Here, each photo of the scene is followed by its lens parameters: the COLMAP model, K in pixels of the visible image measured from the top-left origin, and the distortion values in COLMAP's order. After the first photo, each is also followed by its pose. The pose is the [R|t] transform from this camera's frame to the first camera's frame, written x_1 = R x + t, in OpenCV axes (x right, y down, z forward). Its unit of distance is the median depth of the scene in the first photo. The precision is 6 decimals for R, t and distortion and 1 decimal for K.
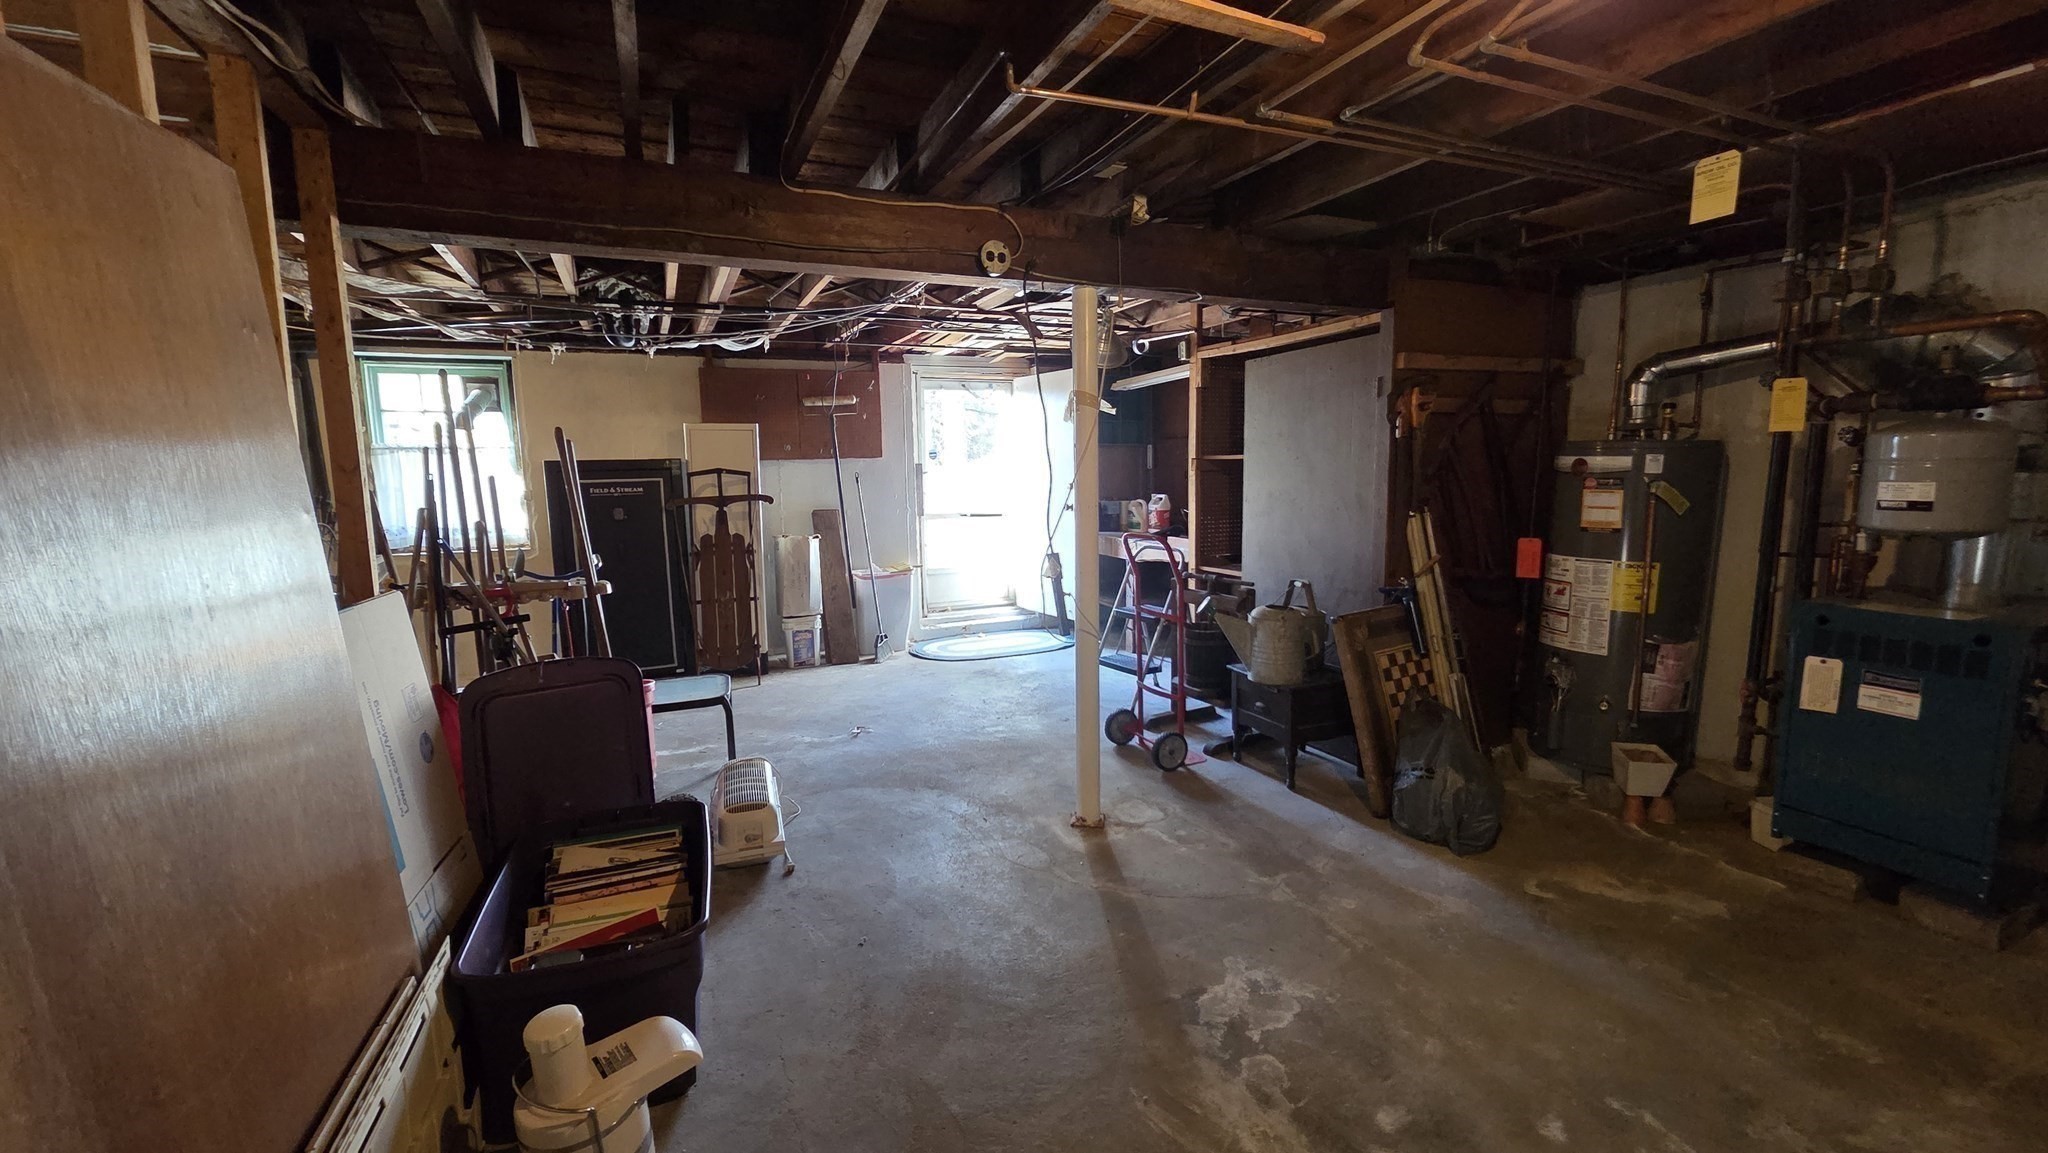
lens RADIAL K [[824.8, 0, 1024.0], [0, 824.8, 576.5], [0, 0, 1]] dist [0.001012, 0.000053]
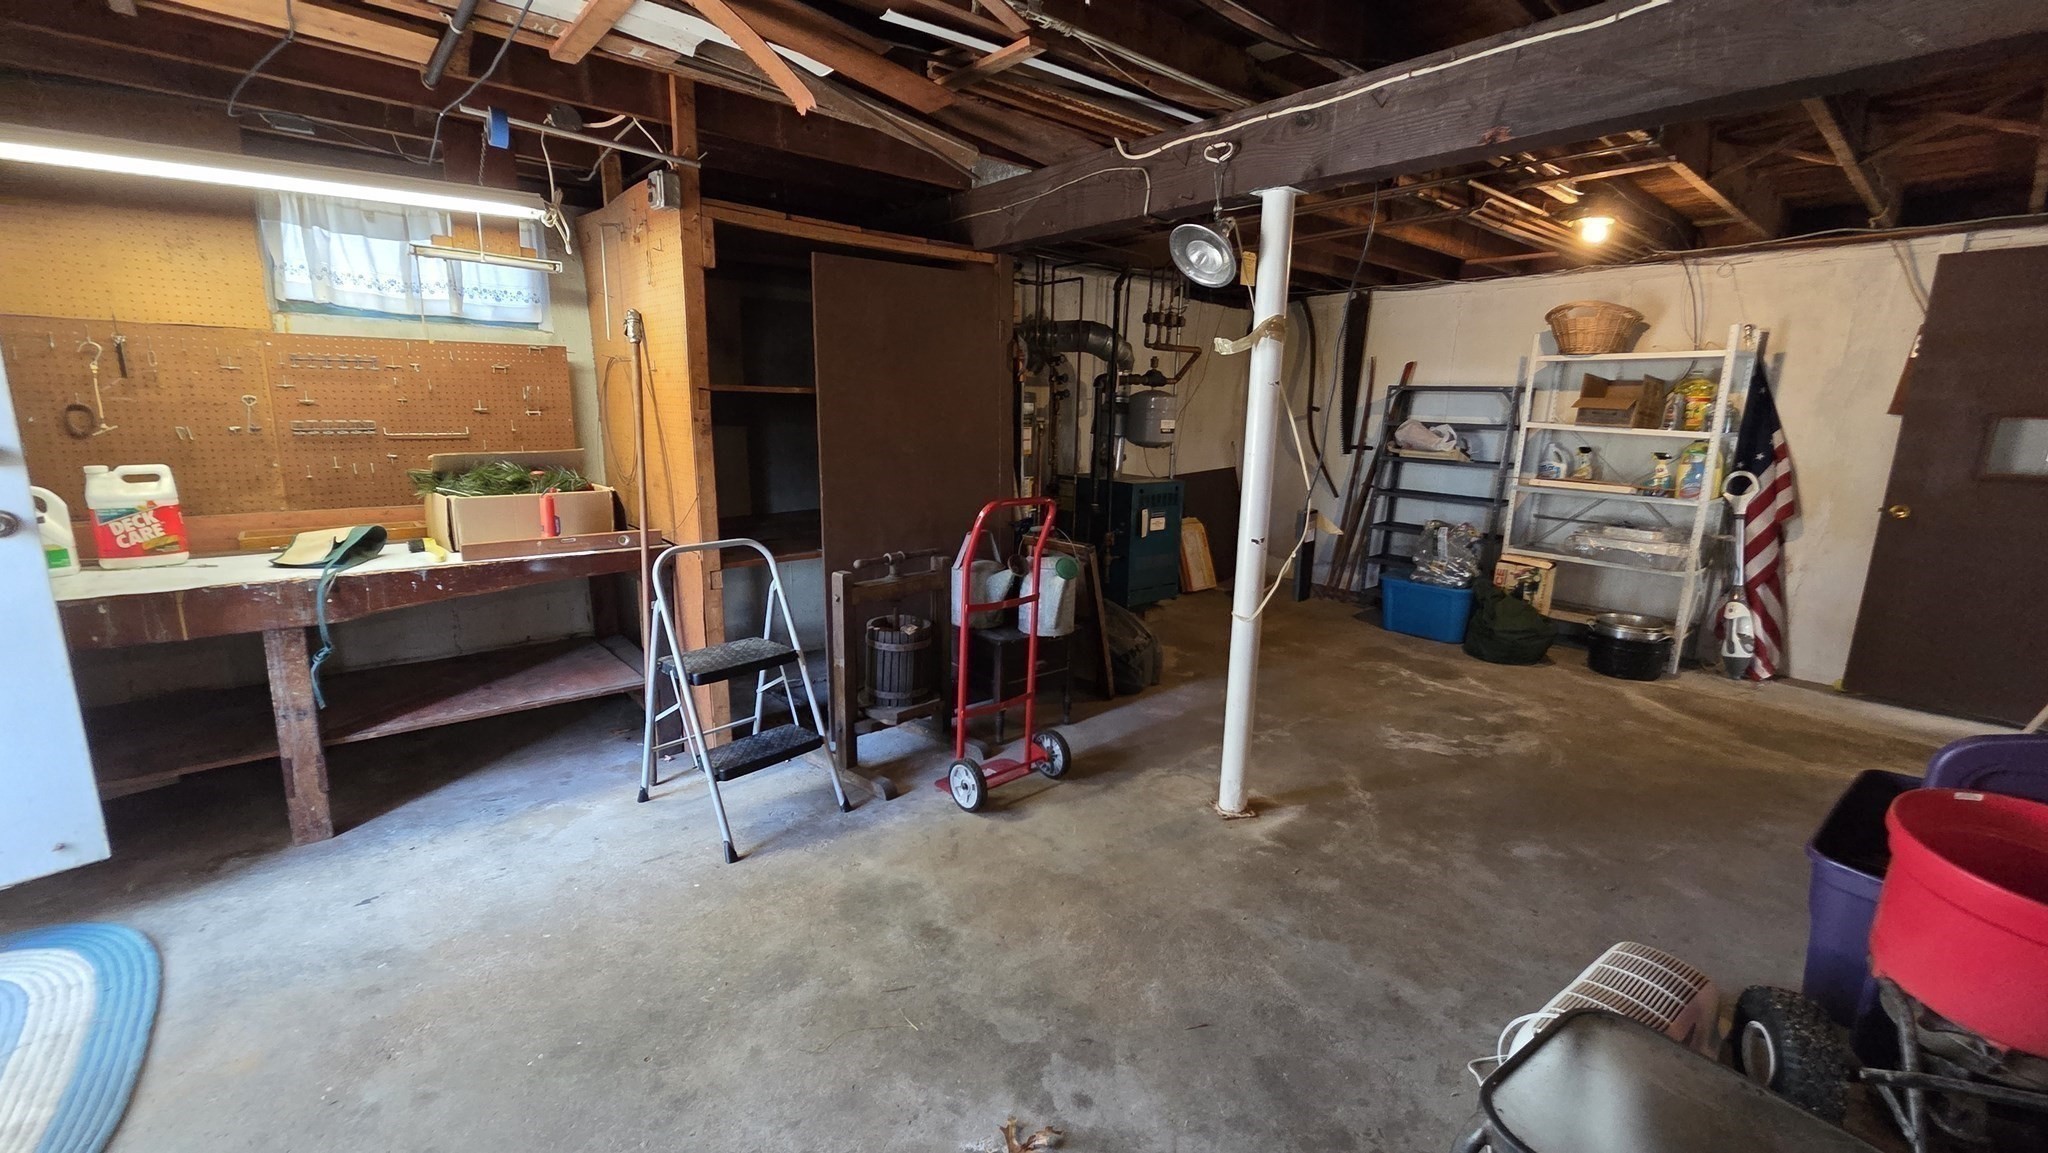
lens RADIAL K [[835.8, 0, 986.7], [0, 835.8, 580.6], [0, 0, 1]] dist [0.001892, -0.000148]
pose [[-0.262986, -0.185621, 0.946775, -0.799433], [0.118040, 0.967756, 0.222522, -0.212502], [-0.957551, 0.170277, -0.232596, 1.711829]]
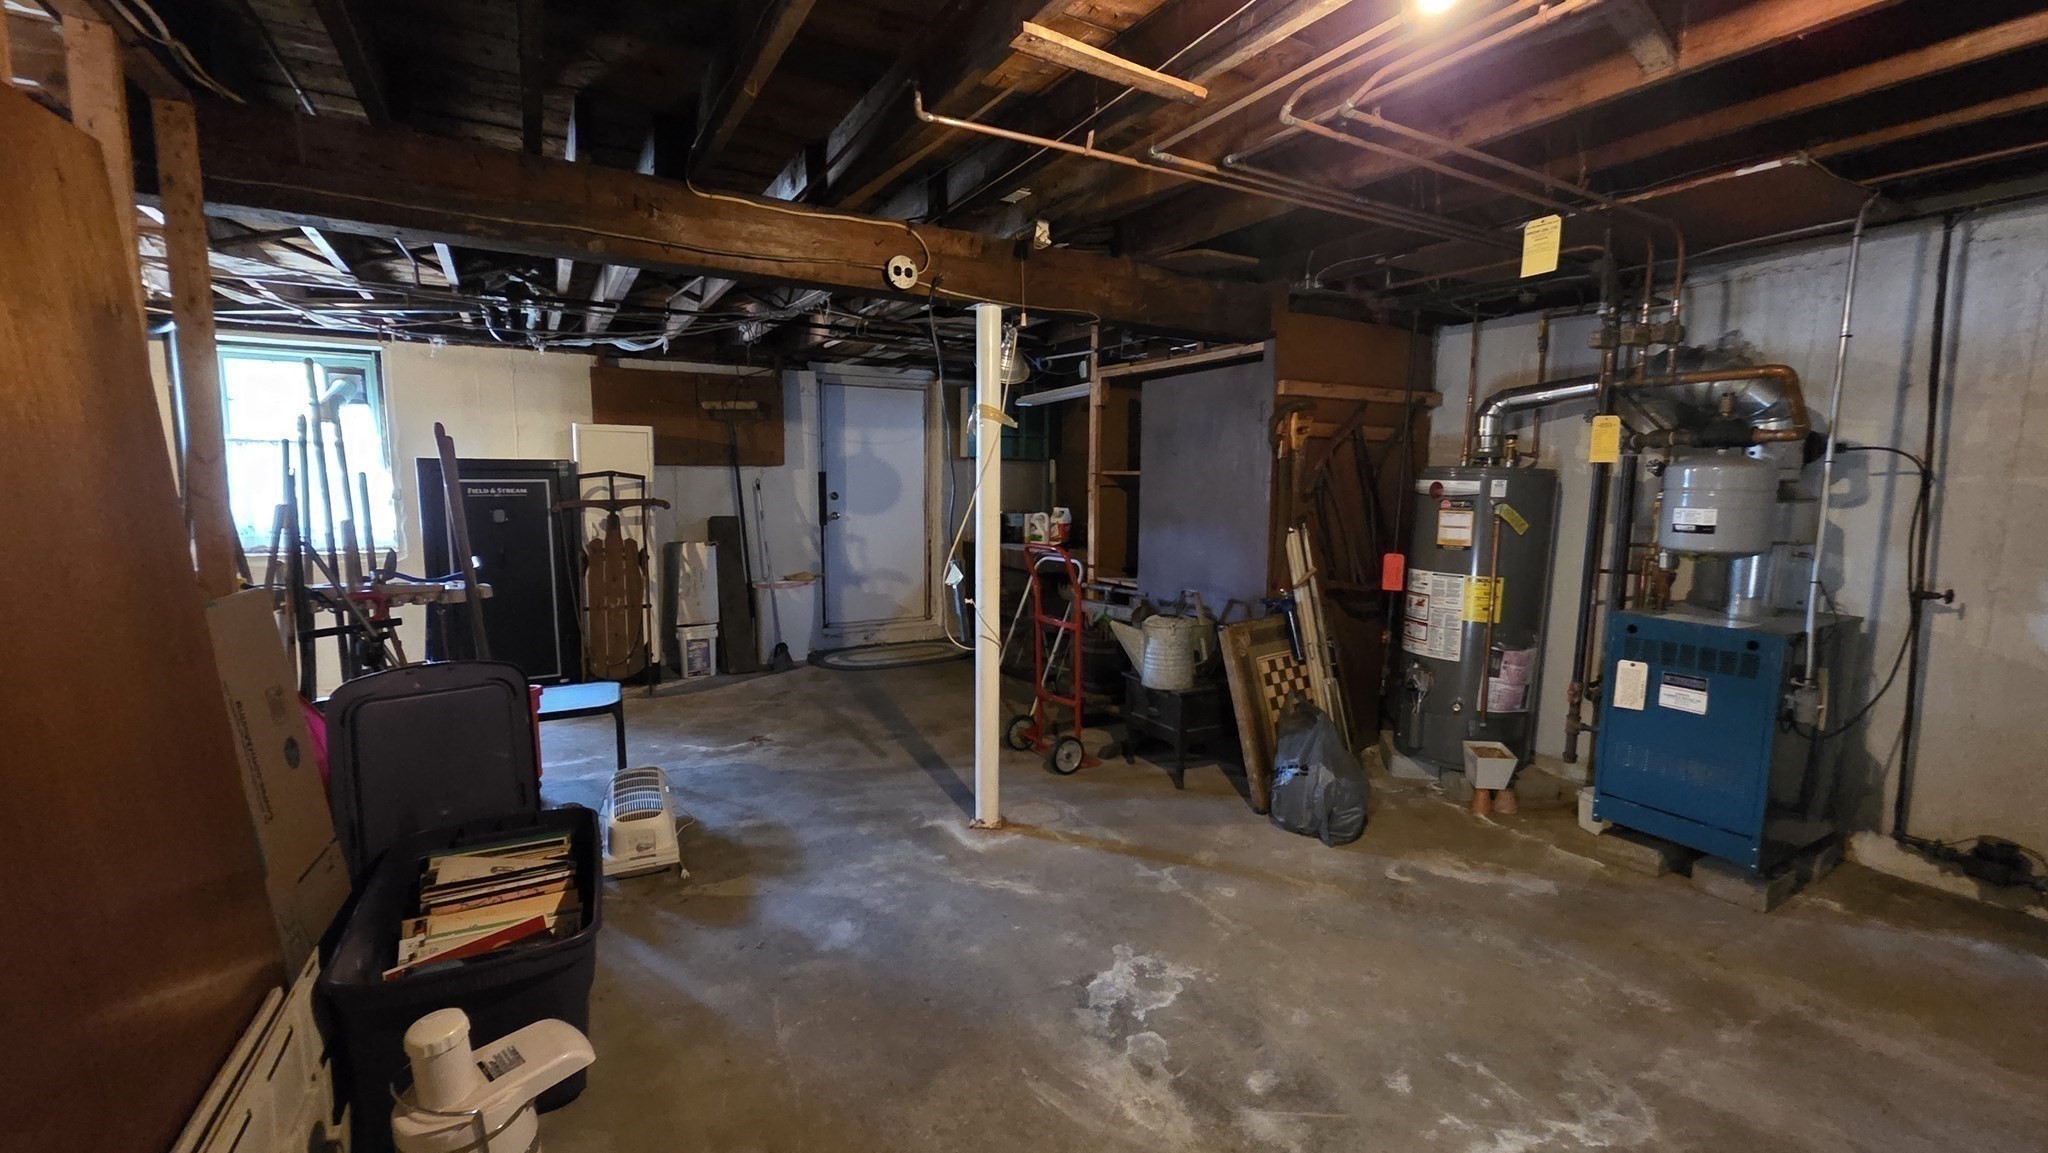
lens RADIAL K [[824.8, 0, 1024.0], [0, 824.8, 576.5], [0, 0, 1]] dist [0.001012, 0.000053]
pose [[0.993232, 0.011791, 0.115545, 0.001708], [-0.009936, 0.999813, -0.016617, 0.008264], [-0.115719, 0.015357, 0.993163, -0.033950]]
